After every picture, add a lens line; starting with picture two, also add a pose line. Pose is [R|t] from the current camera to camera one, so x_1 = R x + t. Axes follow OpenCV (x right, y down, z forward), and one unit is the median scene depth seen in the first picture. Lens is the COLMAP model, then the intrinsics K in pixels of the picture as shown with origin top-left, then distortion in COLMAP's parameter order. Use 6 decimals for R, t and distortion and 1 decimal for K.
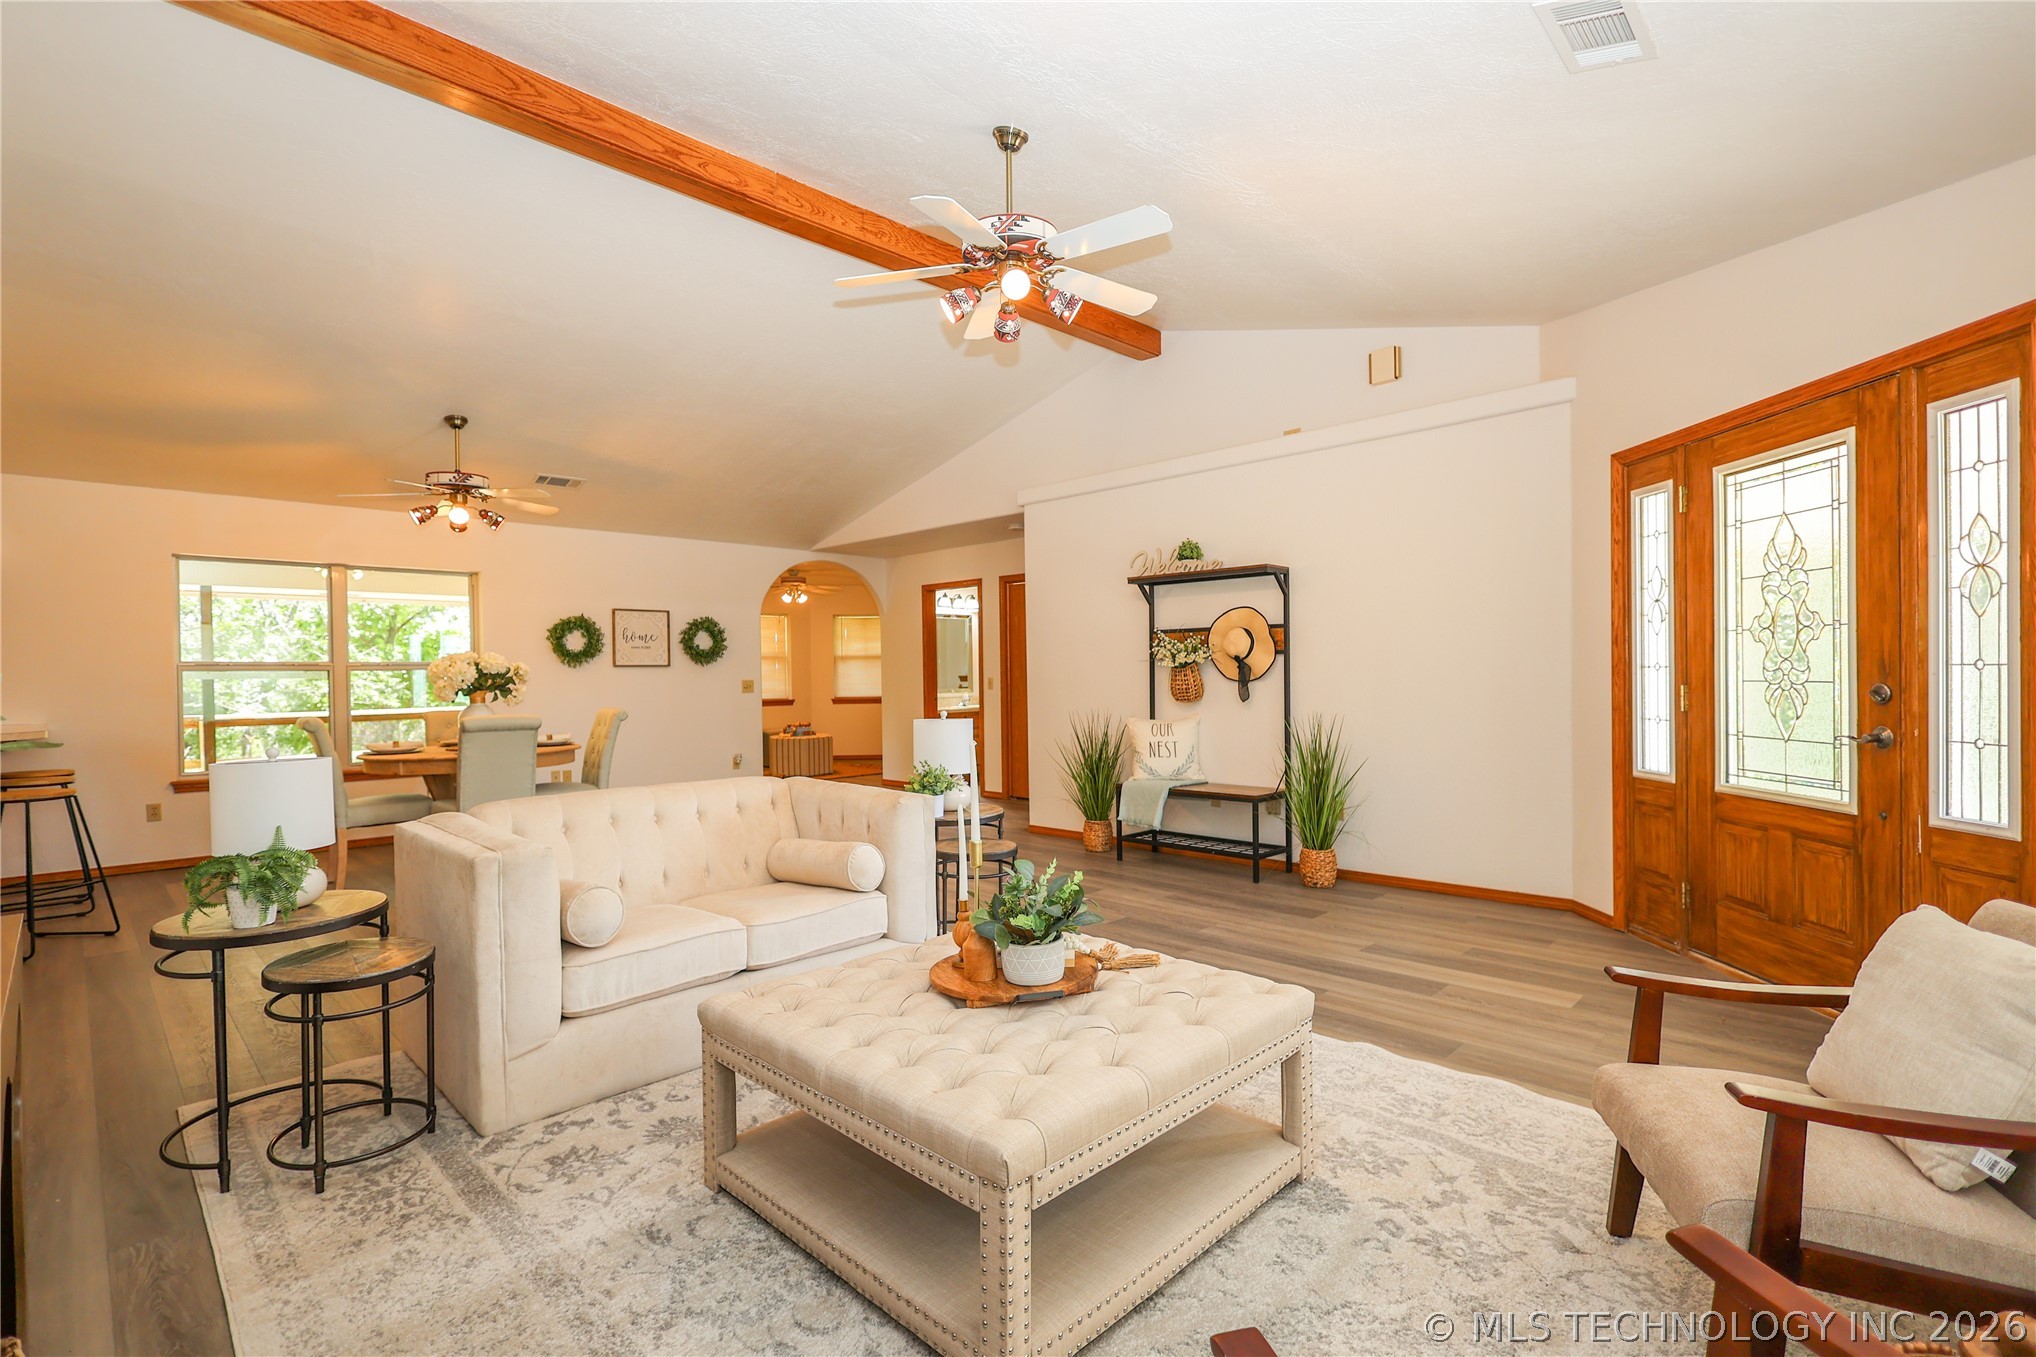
lens RADIAL K [[937.6, 0, 1021.5], [0, 937.6, 679.3], [0, 0, 1]] dist [-0.003375, 0.000245]
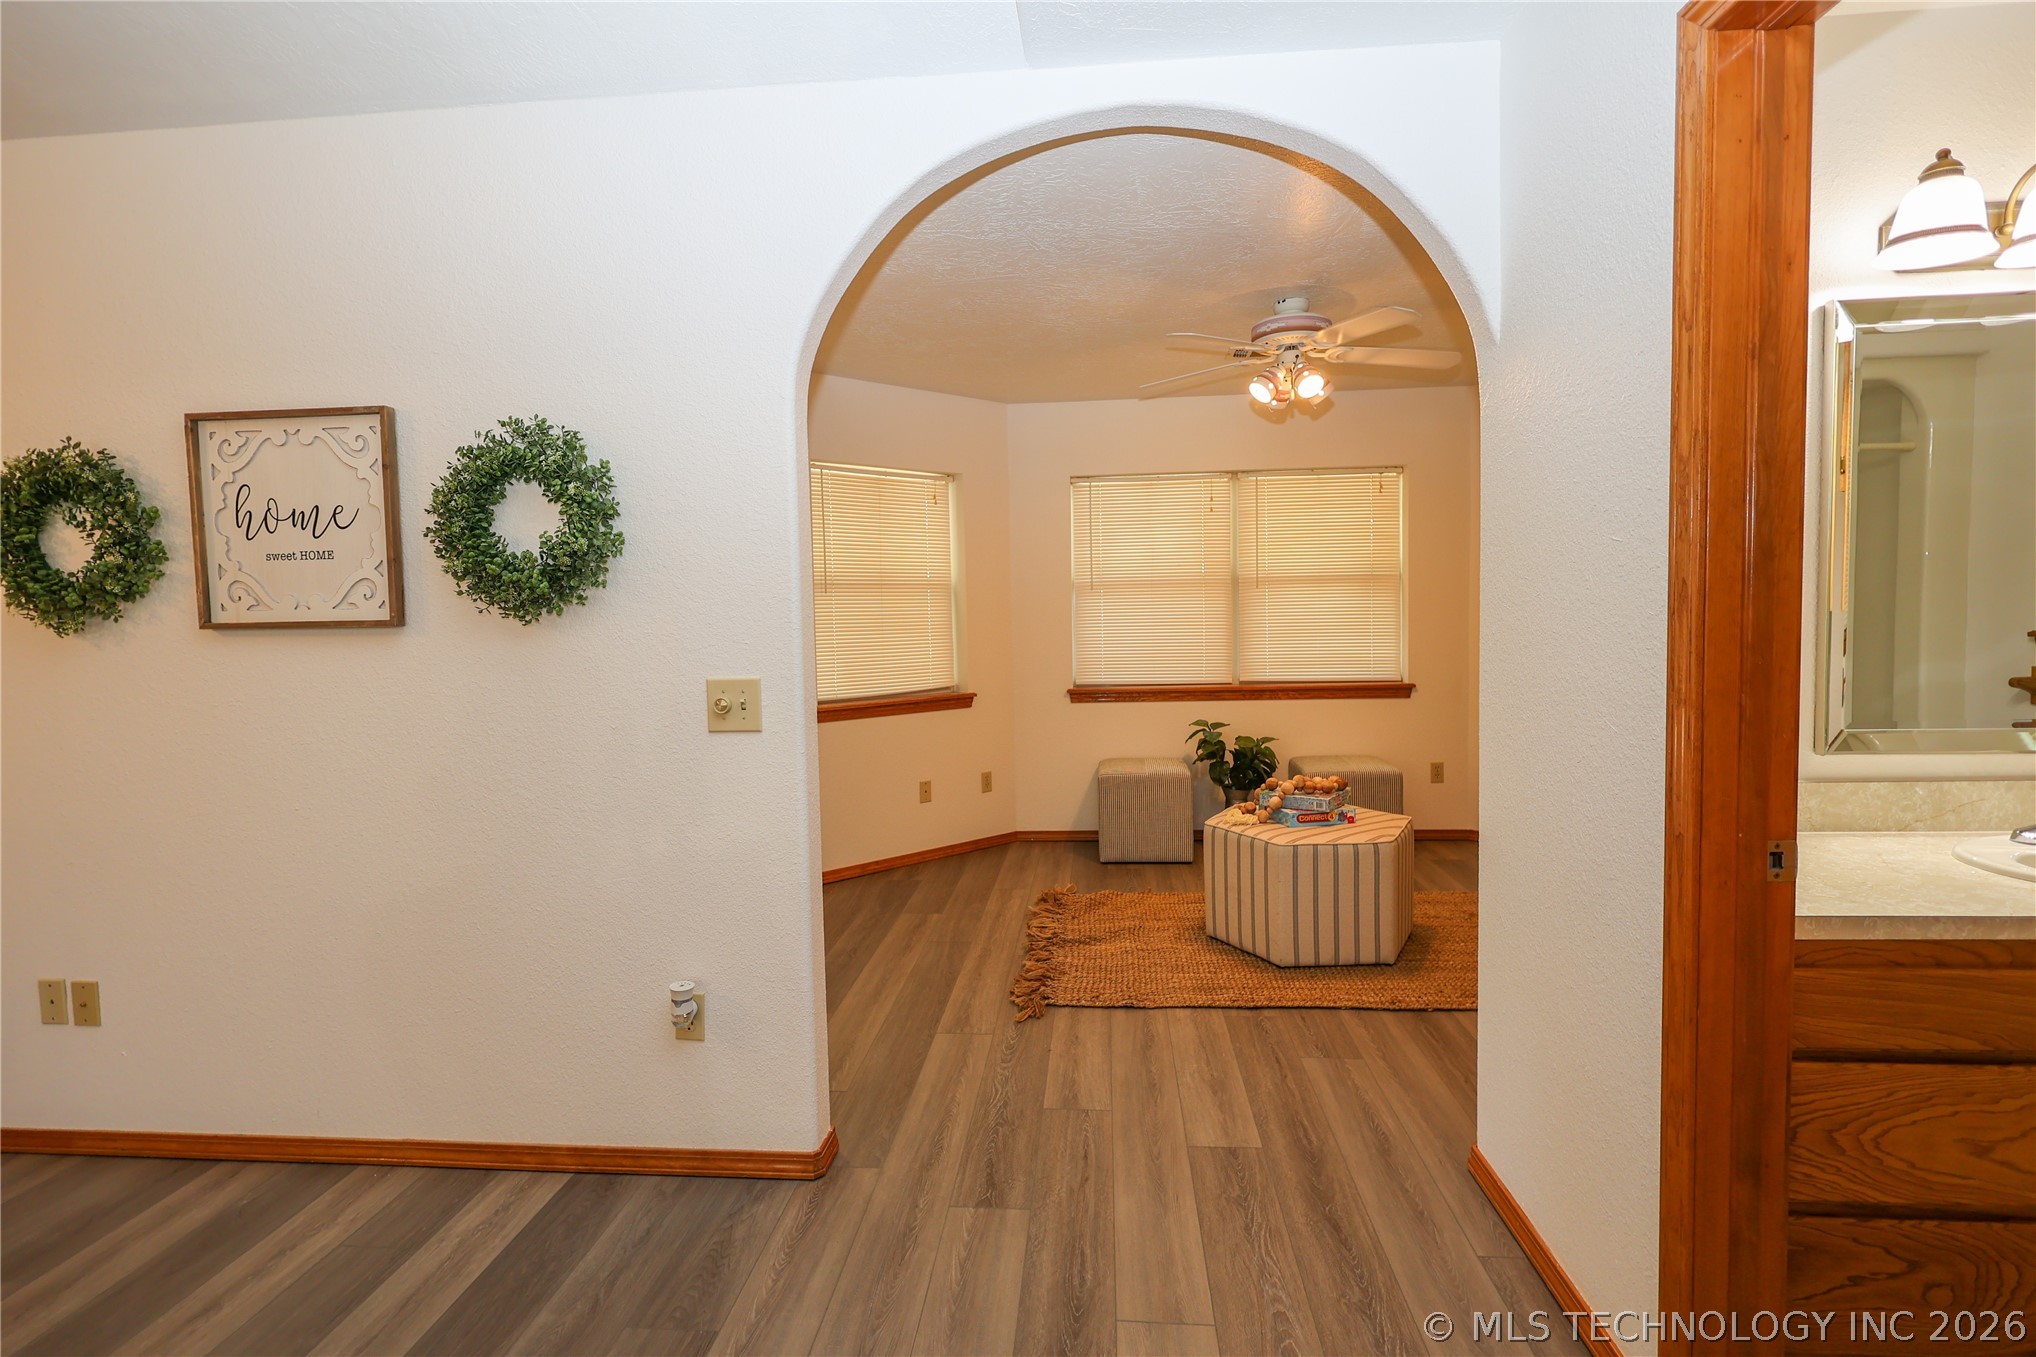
lens RADIAL K [[937.6, 0, 1020.3], [0, 937.6, 669.0], [0, 0, 1]] dist [-0.003375, 0.000245]
pose [[0.632699, 0.050657, -0.772739, -0.068836], [0.003718, 0.997648, 0.068445, -0.019444], [0.774389, -0.046178, 0.631023, 0.988420]]
